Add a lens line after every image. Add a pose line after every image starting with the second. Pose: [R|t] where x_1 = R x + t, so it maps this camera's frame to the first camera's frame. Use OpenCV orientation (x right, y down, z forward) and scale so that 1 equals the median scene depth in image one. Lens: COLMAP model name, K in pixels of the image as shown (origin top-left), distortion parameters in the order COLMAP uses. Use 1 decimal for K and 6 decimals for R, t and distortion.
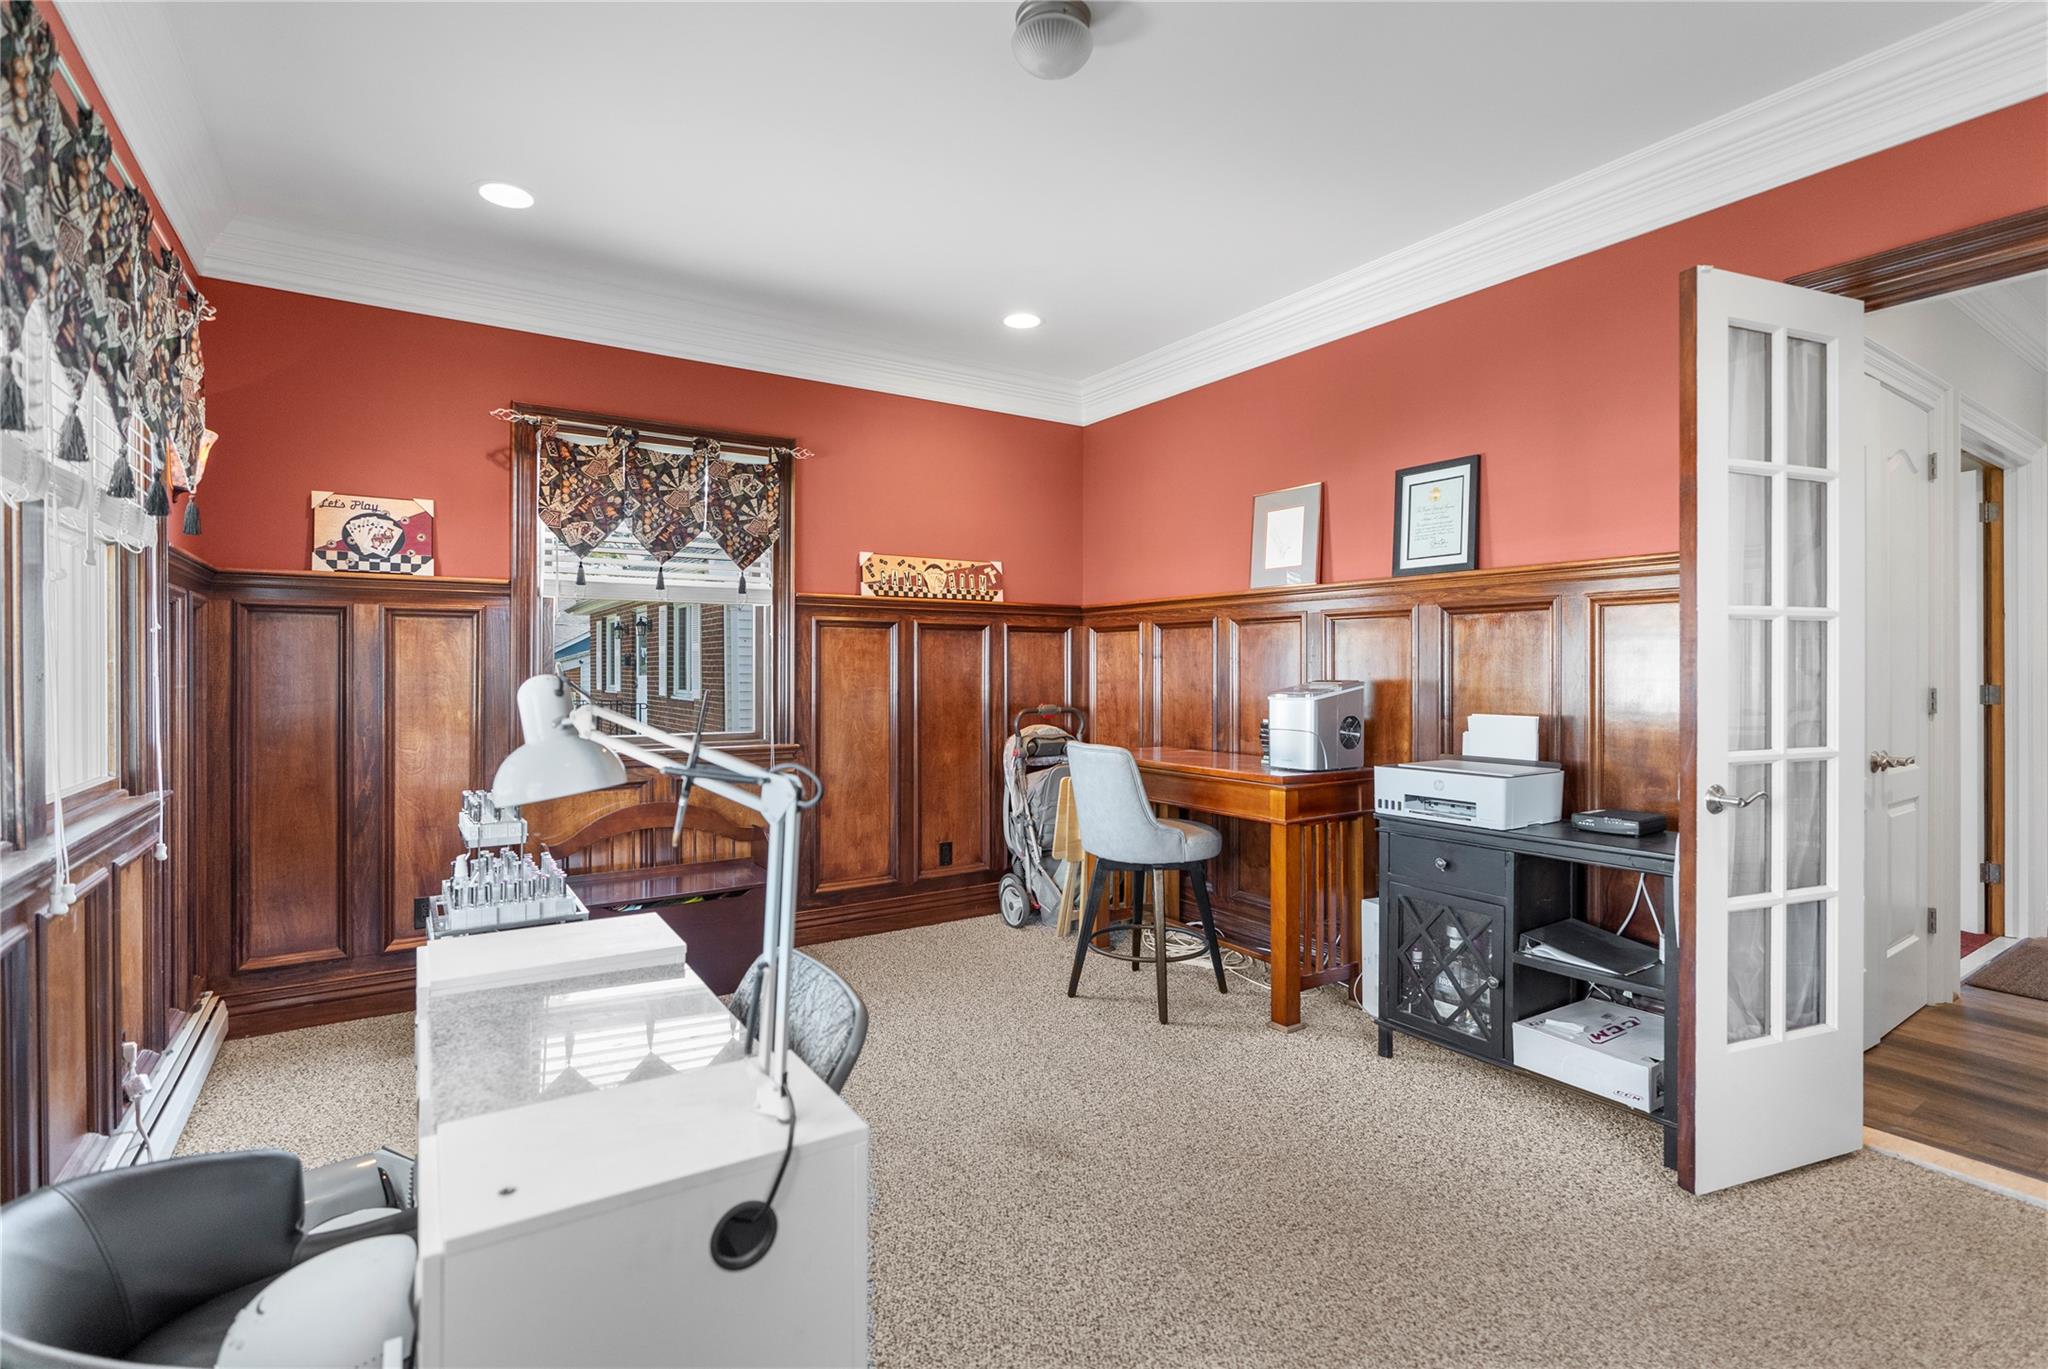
lens RADIAL K [[982.9, 0, 1014.6], [0, 982.9, 673.8], [0, 0, 1]] dist [-0.010940, 0.002893]
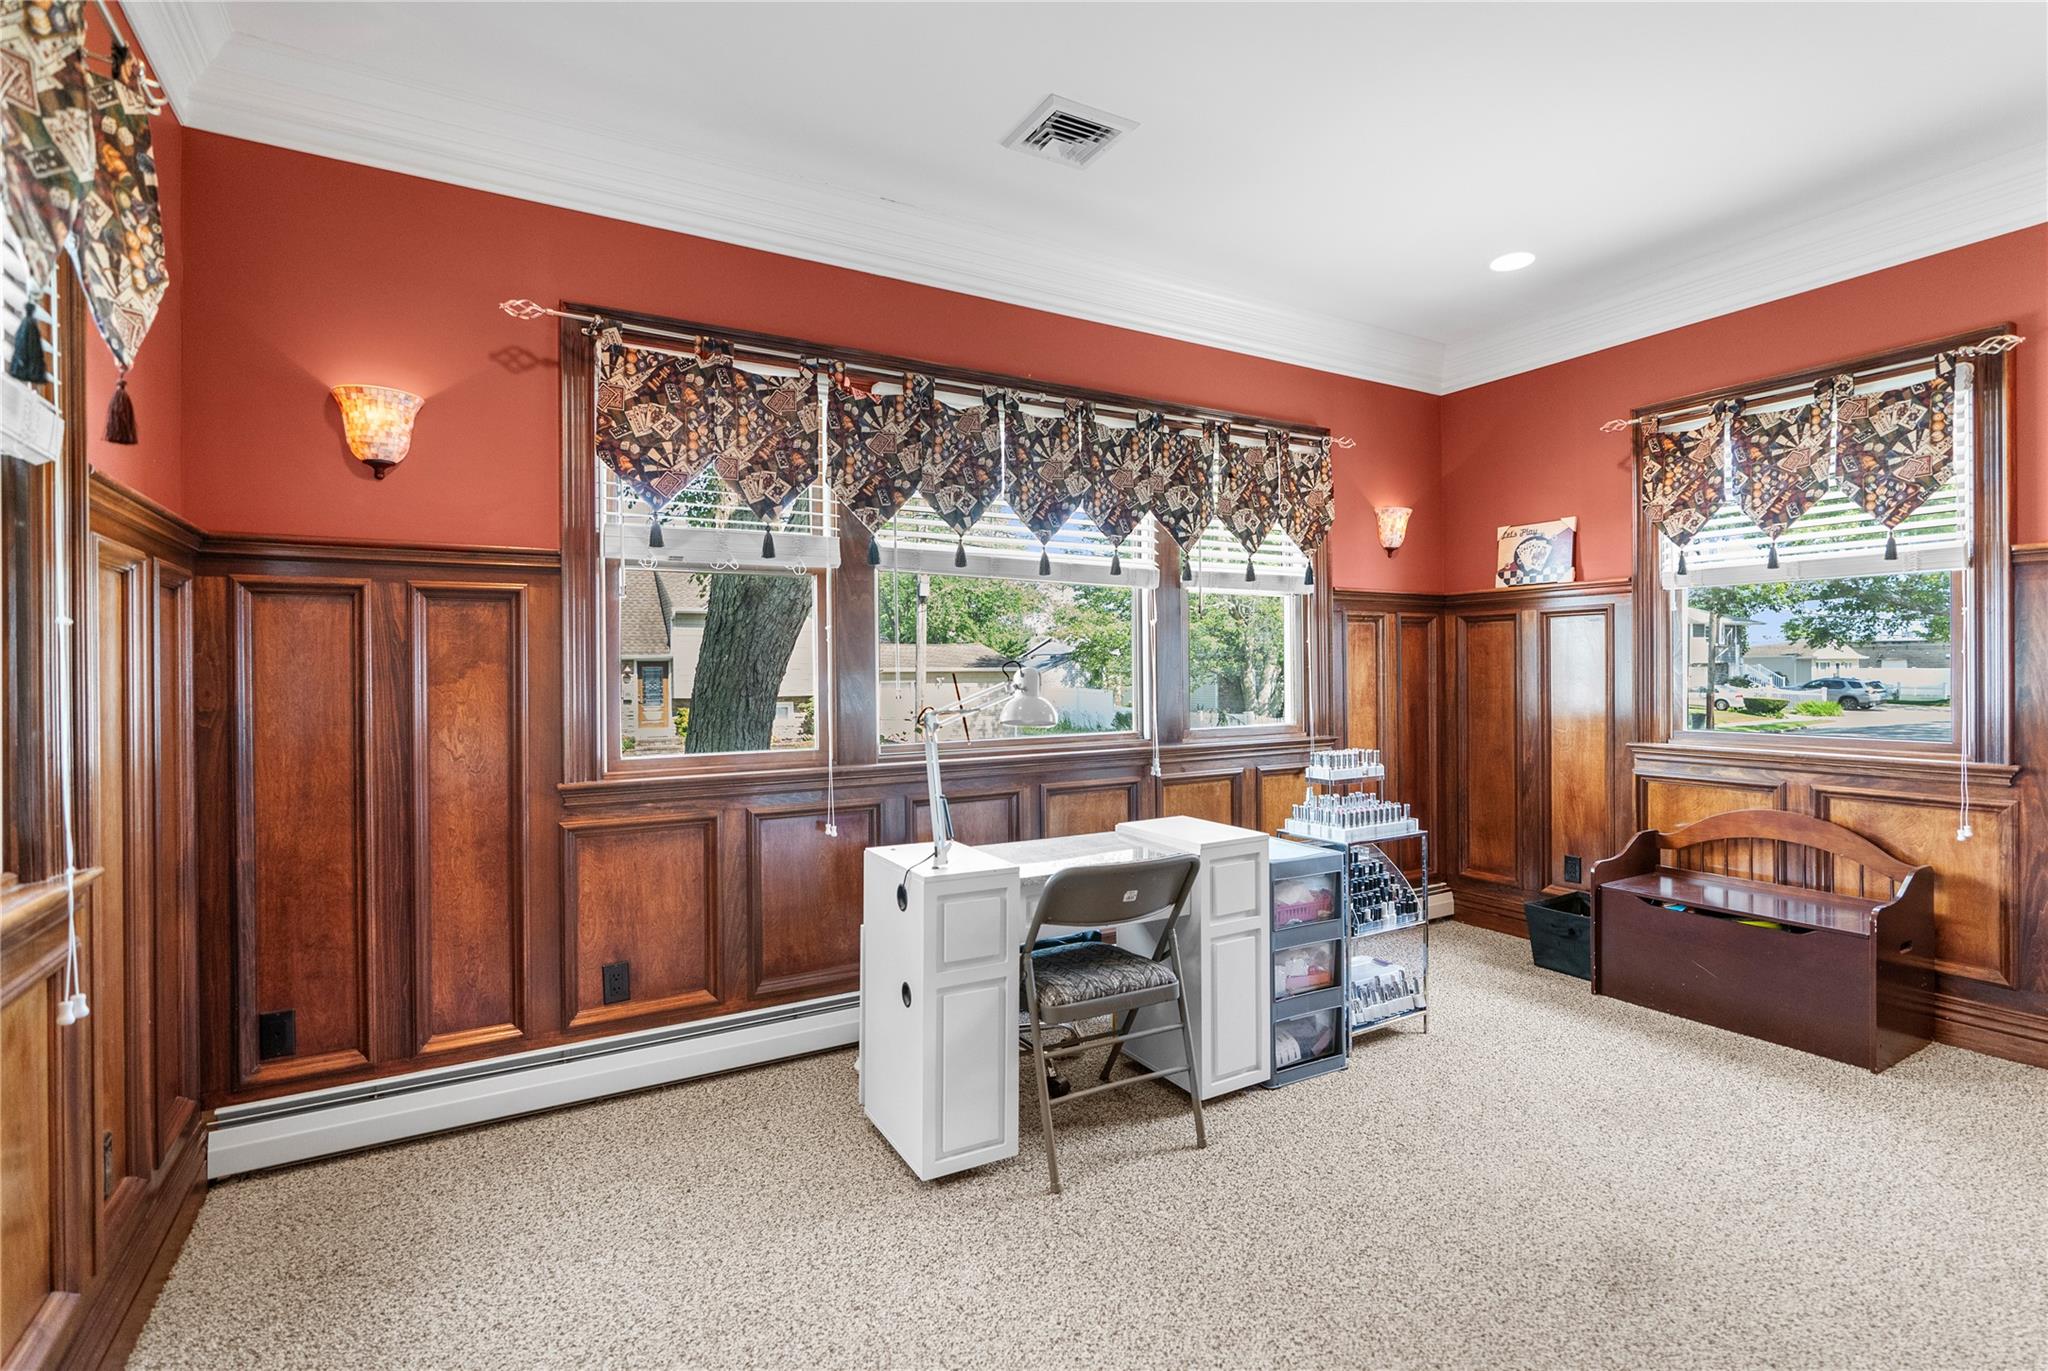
lens RADIAL K [[982.9, 0, 1018.6], [0, 982.9, 676.3], [0, 0, 1]] dist [-0.010940, 0.002893]
pose [[-0.089576, 0.006228, -0.995961, 0.590831], [0.000062, 0.999980, 0.006247, 0.005181], [0.995980, 0.000498, -0.089575, 0.420165]]
